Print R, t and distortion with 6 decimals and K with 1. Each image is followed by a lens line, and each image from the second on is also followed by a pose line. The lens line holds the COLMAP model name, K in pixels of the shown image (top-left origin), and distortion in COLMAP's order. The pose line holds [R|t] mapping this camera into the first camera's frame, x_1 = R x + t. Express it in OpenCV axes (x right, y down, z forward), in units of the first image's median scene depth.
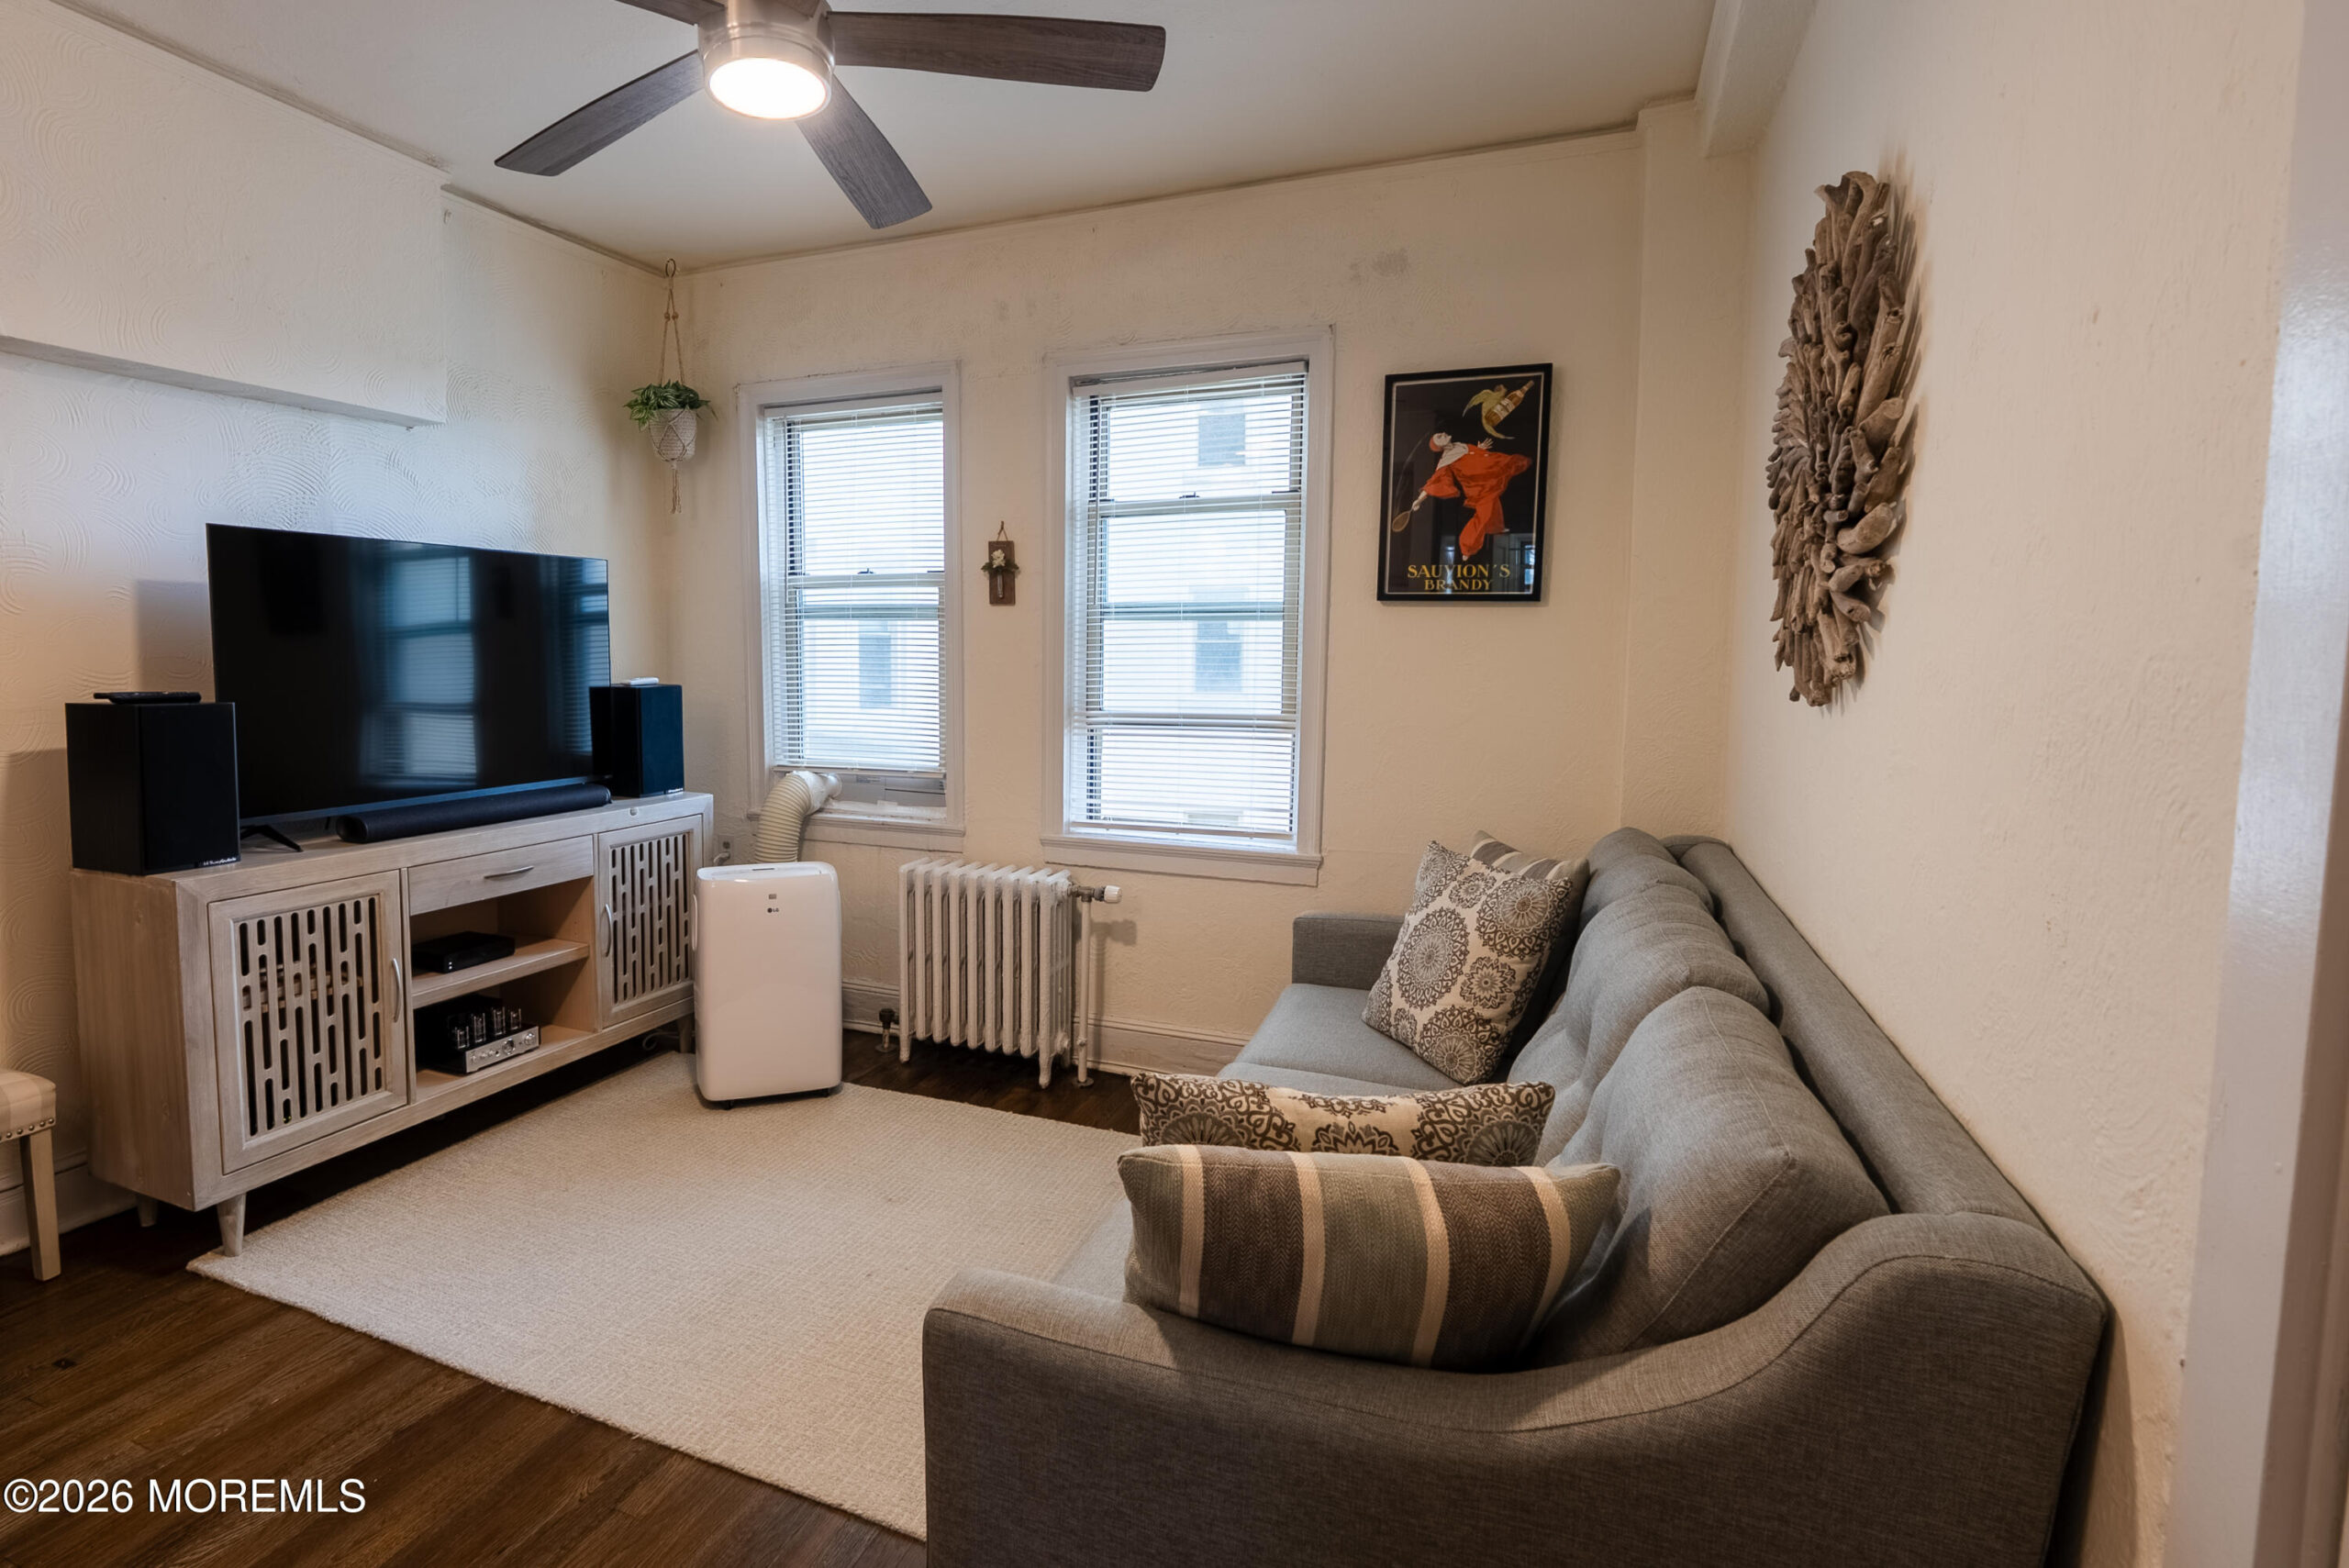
lens RADIAL K [[1172.5, 0, 1035.1], [0, 1172.5, 743.5], [0, 0, 1]] dist [-0.008905, -0.000356]
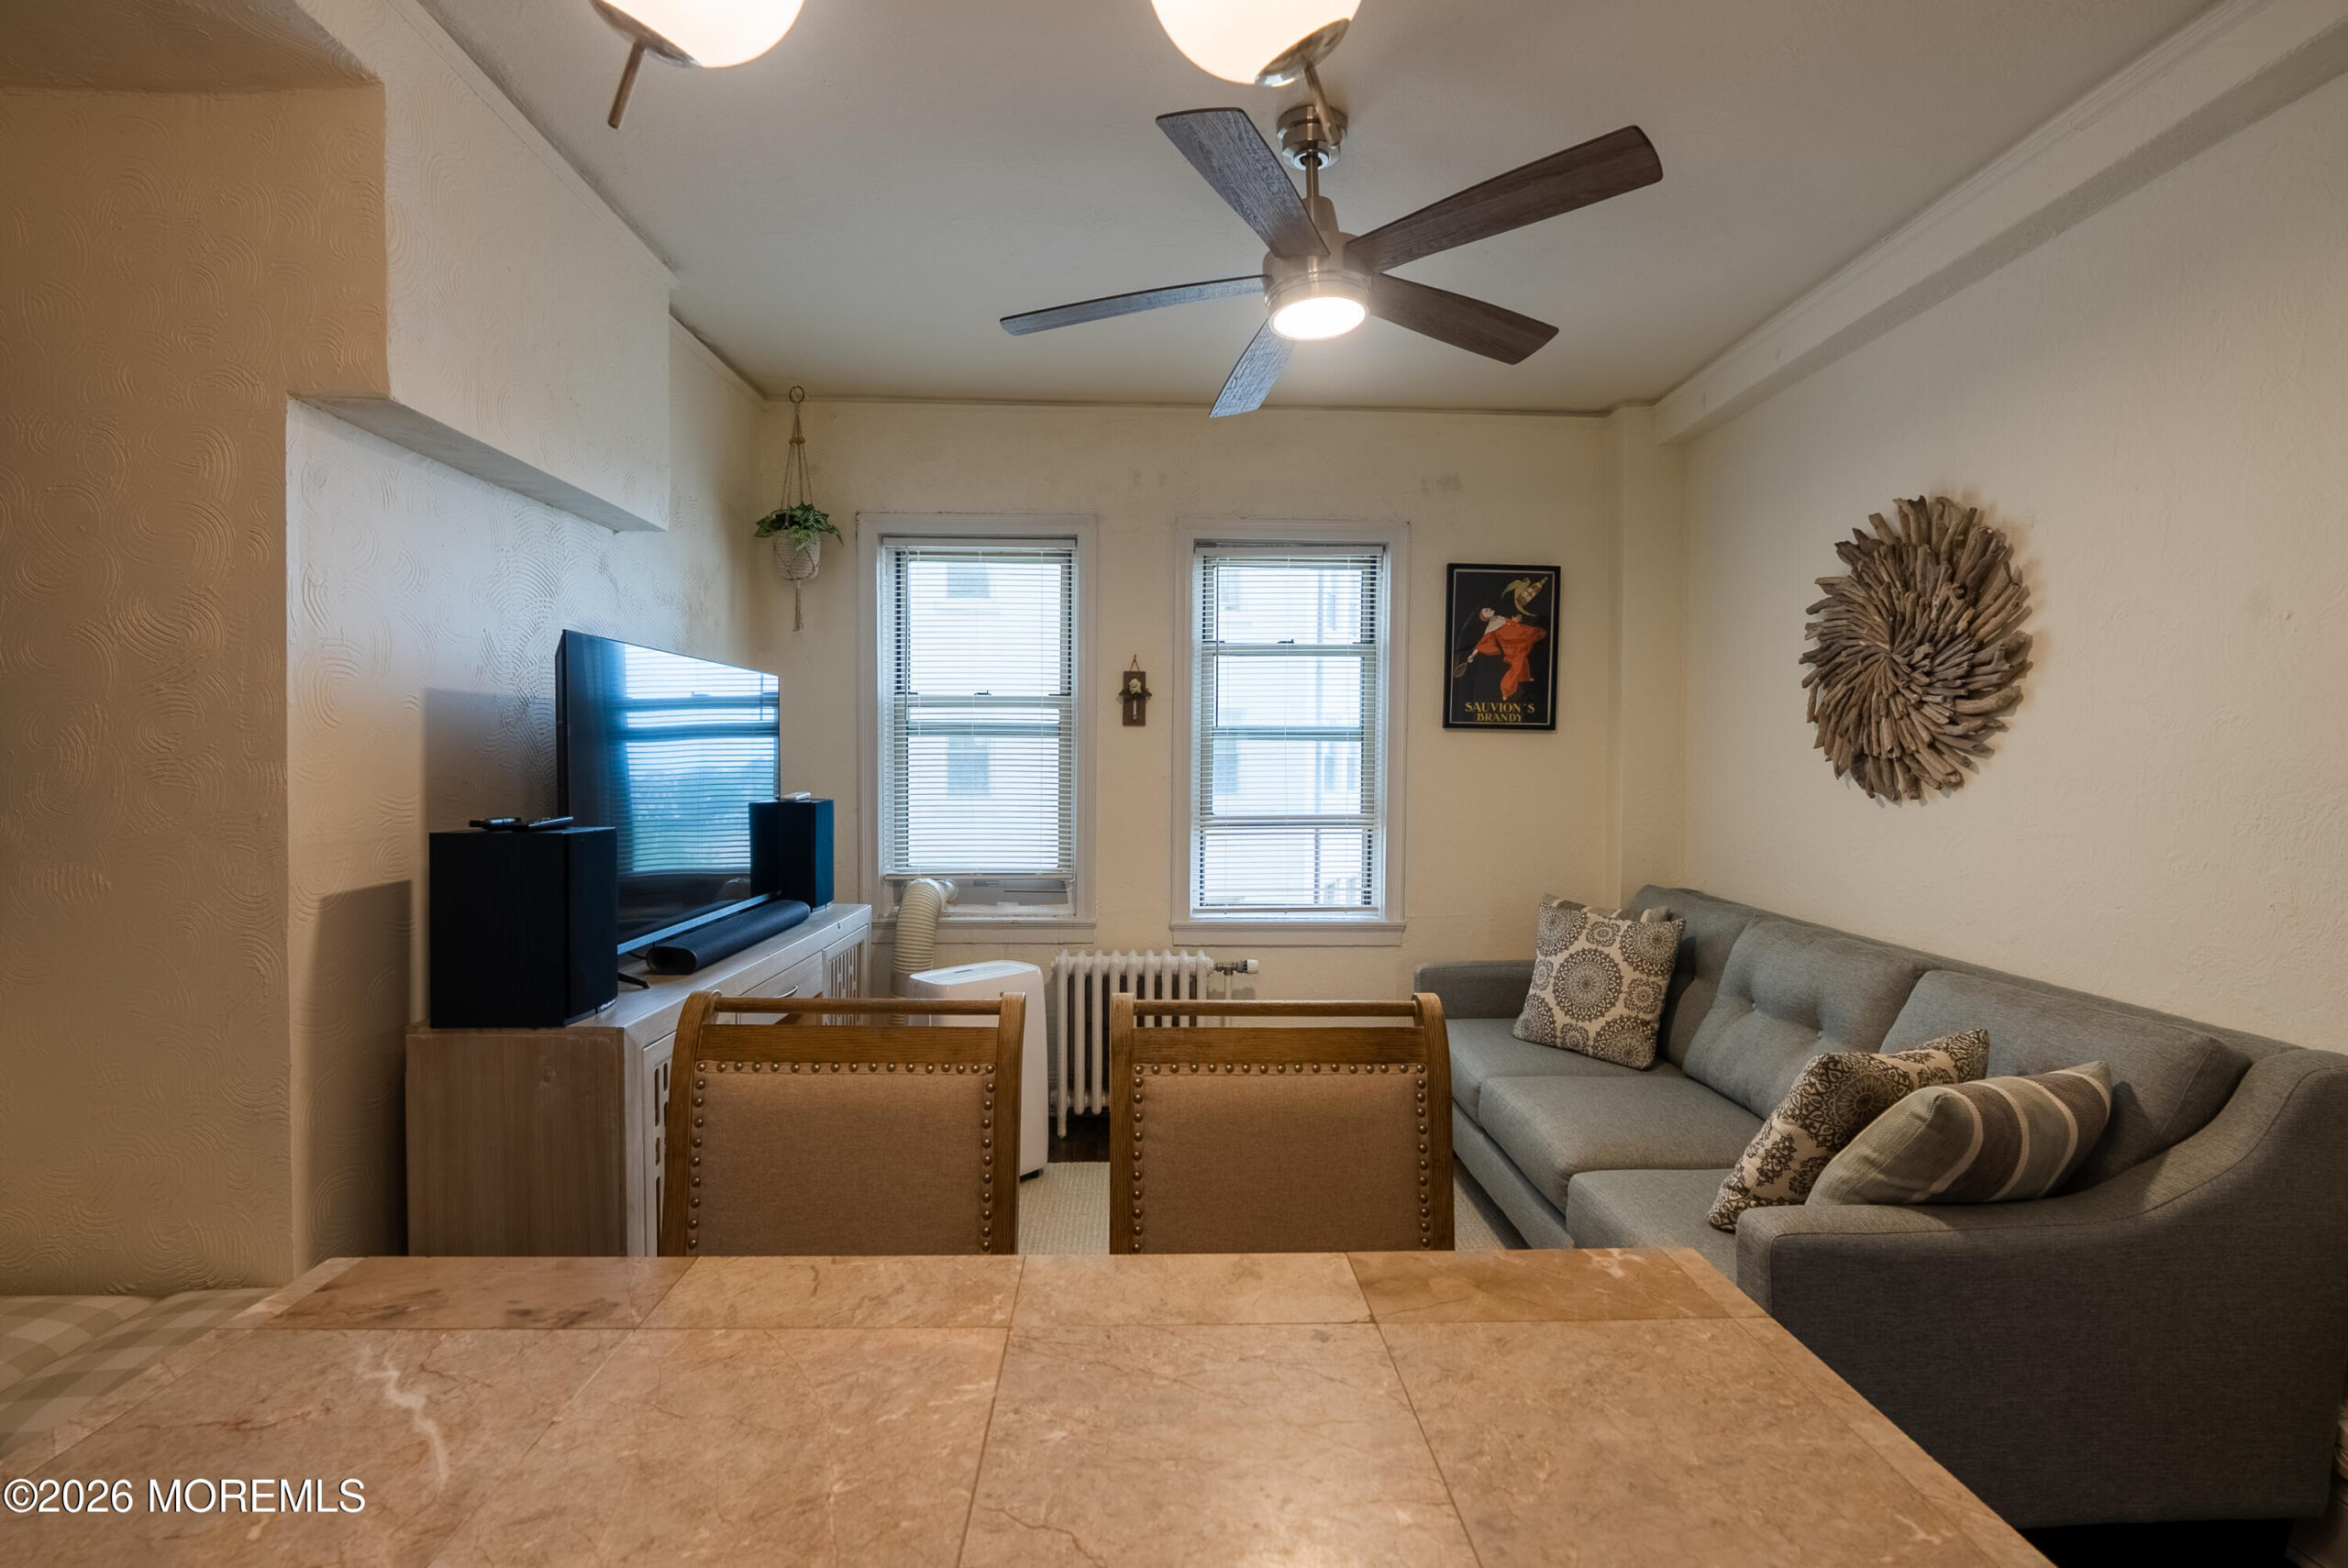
lens RADIAL K [[1046.6, 0, 1174.0], [0, 1046.6, 784.0], [0, 0, 1]] dist [-0.008851, 0.000696]
pose [[0.899495, -0.010830, 0.436797, -0.538927], [0.034551, 0.998325, -0.046398, -0.013183], [-0.435563, 0.056826, 0.898363, 0.062910]]
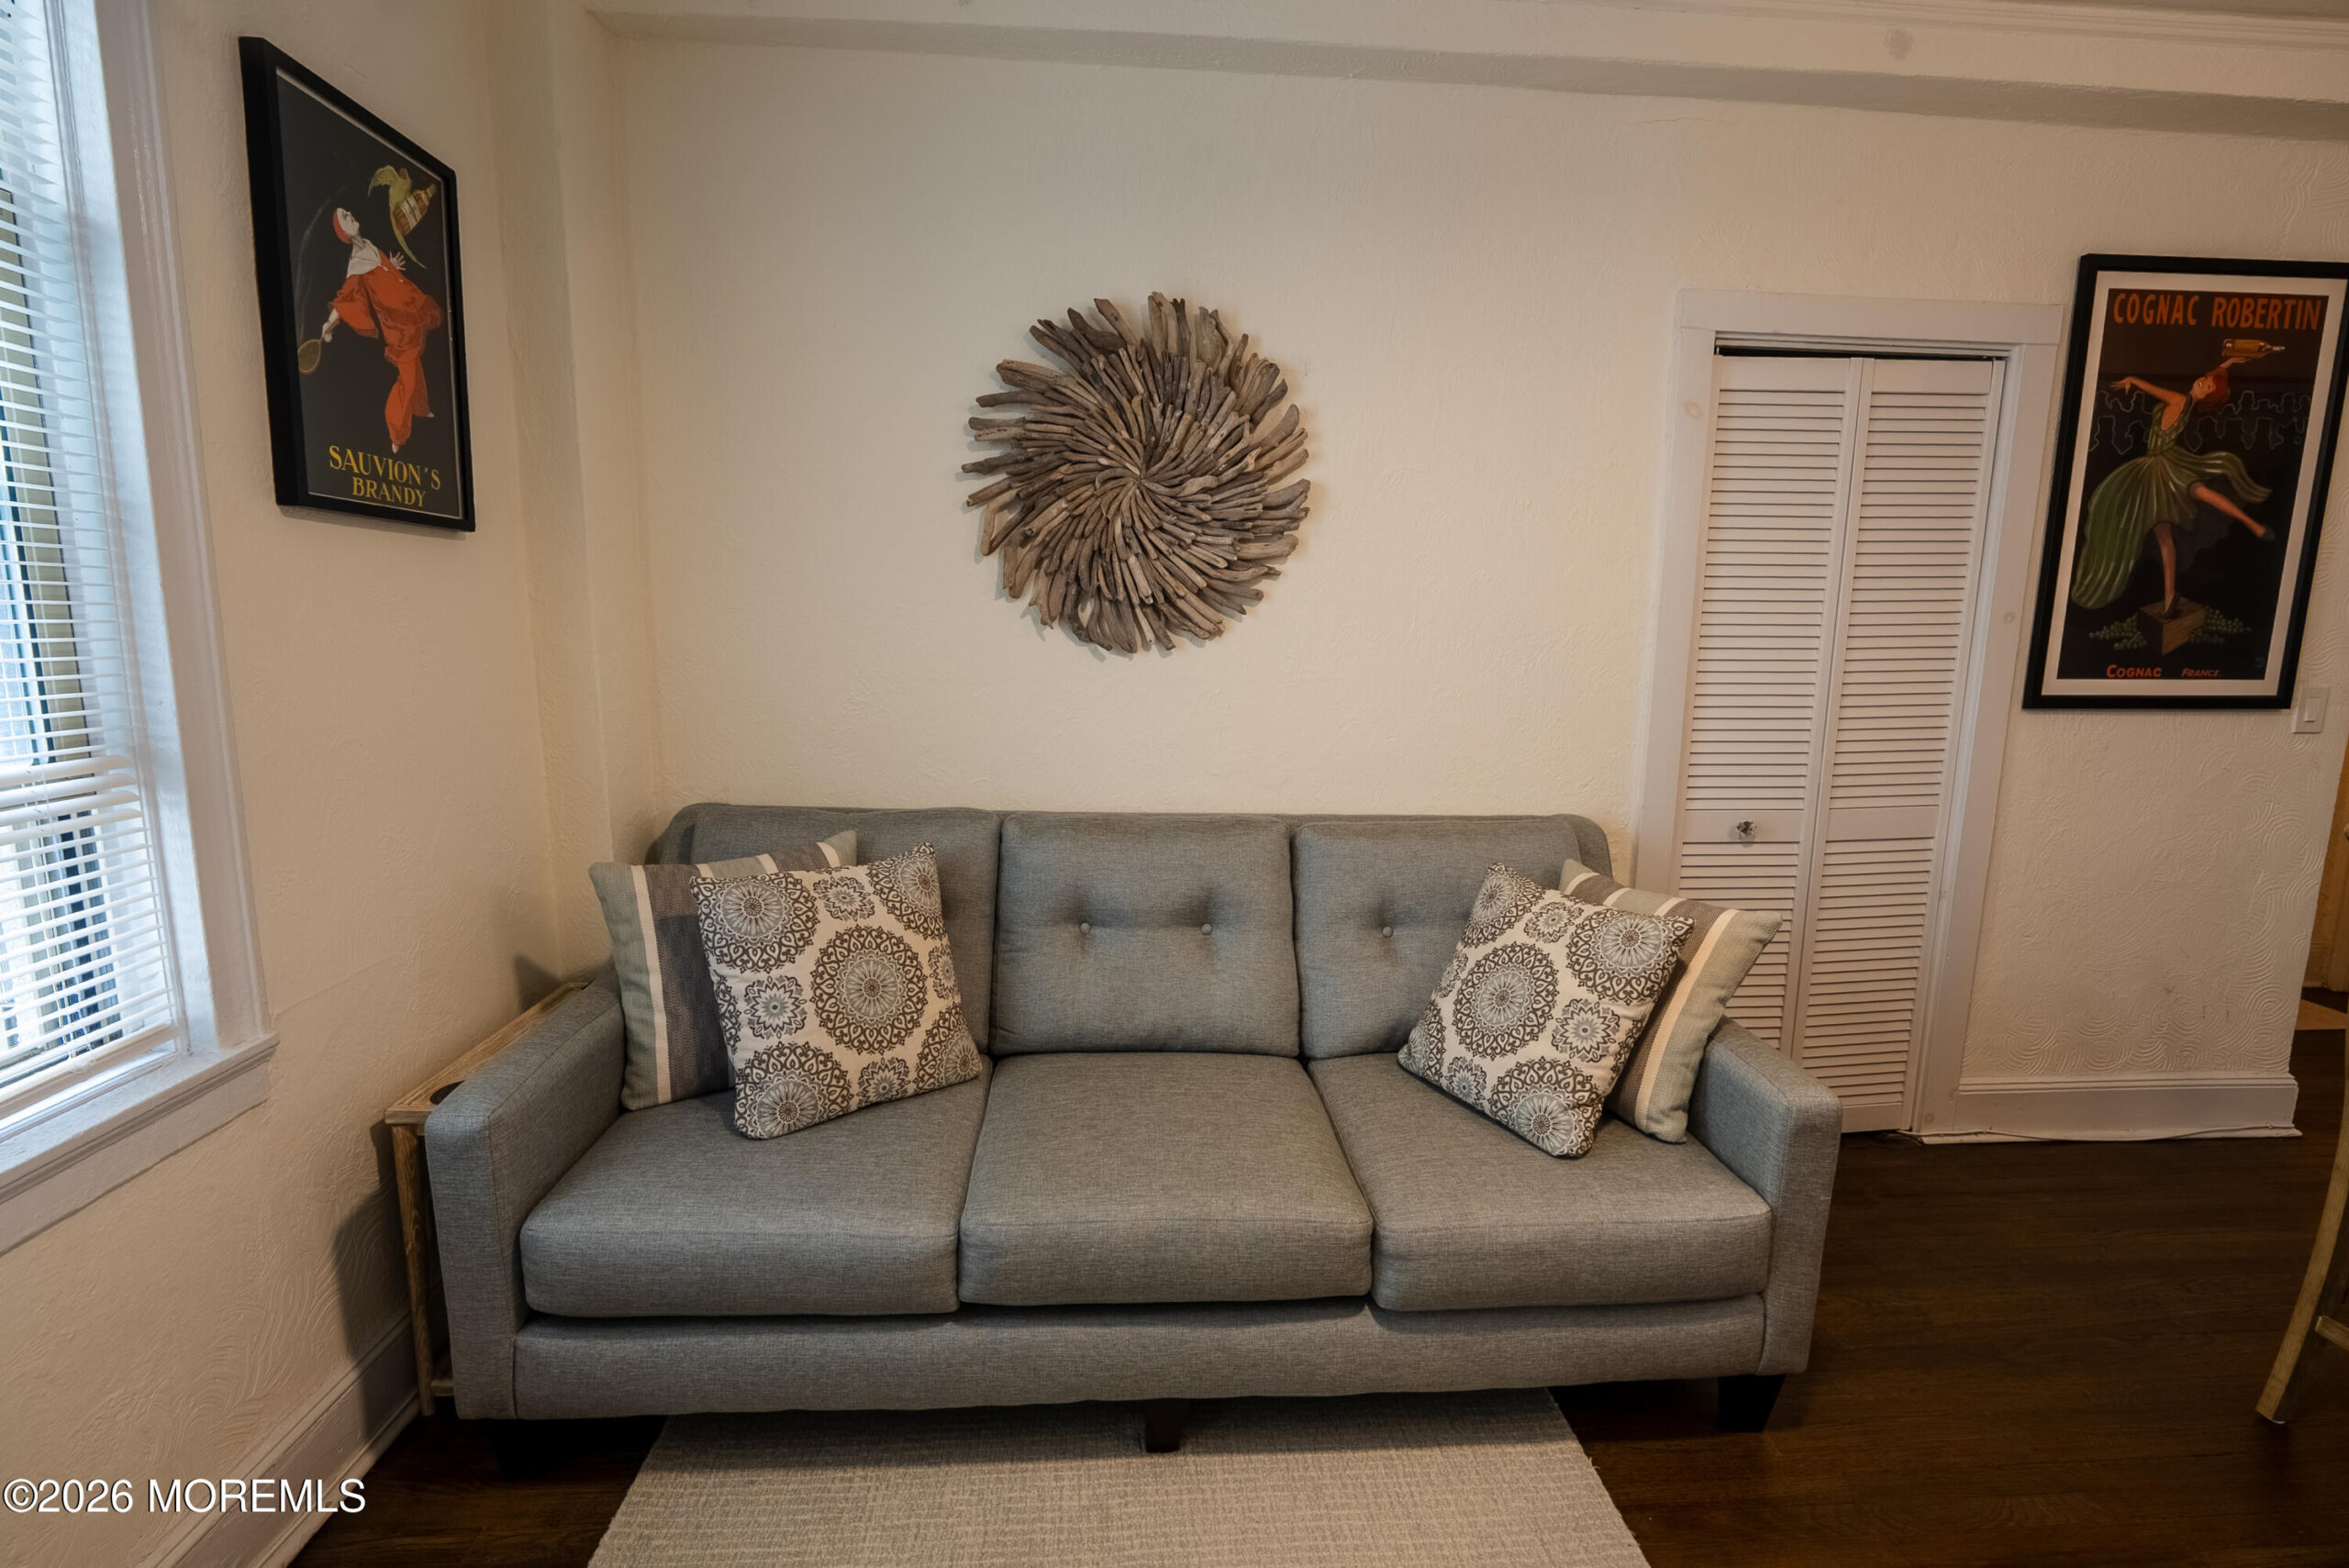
lens RADIAL K [[1047.1, 0, 1174.5], [0, 1047.1, 784.0], [0, 0, 1]] dist [-0.008851, 0.000696]
pose [[-0.466567, -0.152207, 0.871291, -0.314910], [0.053055, 0.978492, 0.199344, -0.076998], [-0.882893, 0.139234, -0.448456, 0.927650]]
